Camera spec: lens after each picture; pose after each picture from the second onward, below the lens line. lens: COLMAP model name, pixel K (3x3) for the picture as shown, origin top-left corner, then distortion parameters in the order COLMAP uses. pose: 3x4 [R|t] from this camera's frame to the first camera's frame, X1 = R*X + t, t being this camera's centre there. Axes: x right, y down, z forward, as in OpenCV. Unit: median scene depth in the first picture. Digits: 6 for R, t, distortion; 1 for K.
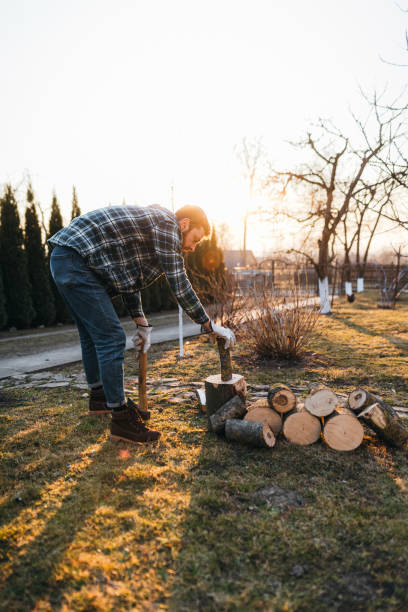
lens RADIAL K [[412.2, 0, 177.9], [0, 412.2, 331.8], [0, 0, 1]] dist [0.009602, -0.000827]
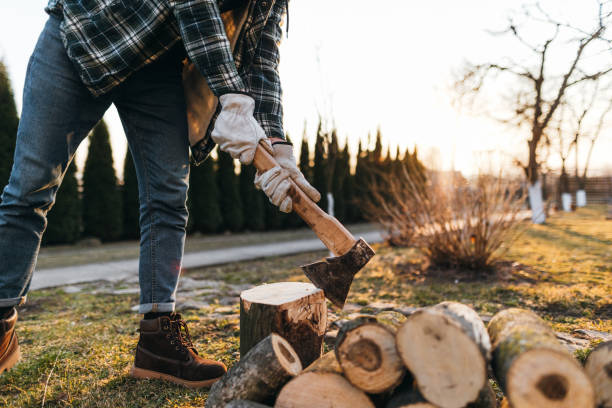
lens RADIAL K [[396.9, 0, 306.8], [0, 396.9, 200.3], [0, 0, 1]] dist [0.001010, 0.007683]
pose [[0.982070, 0.005624, -0.188434, 0.129196], [-0.026793, 0.993572, -0.109985, 0.035205], [0.186605, 0.113062, 0.975908, 0.321729]]
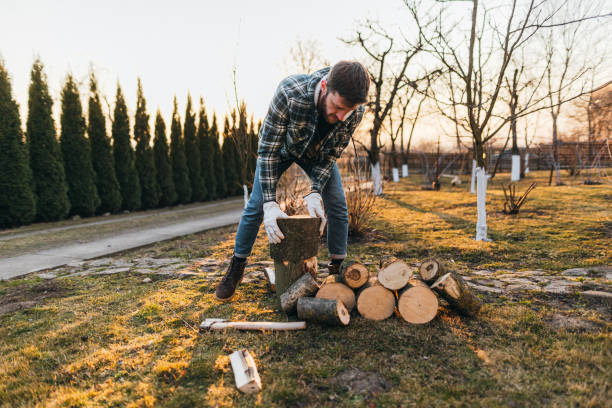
lens RADIAL K [[380.6, 0, 294.1], [0, 380.6, 205.4], [0, 0, 1]] dist [0.004055, 0.001106]
pose [[0.991063, -0.024504, 0.131128, -0.000076], [0.028265, 0.999239, -0.026895, 0.012270], [-0.130370, 0.030361, 0.991000, 0.067844]]
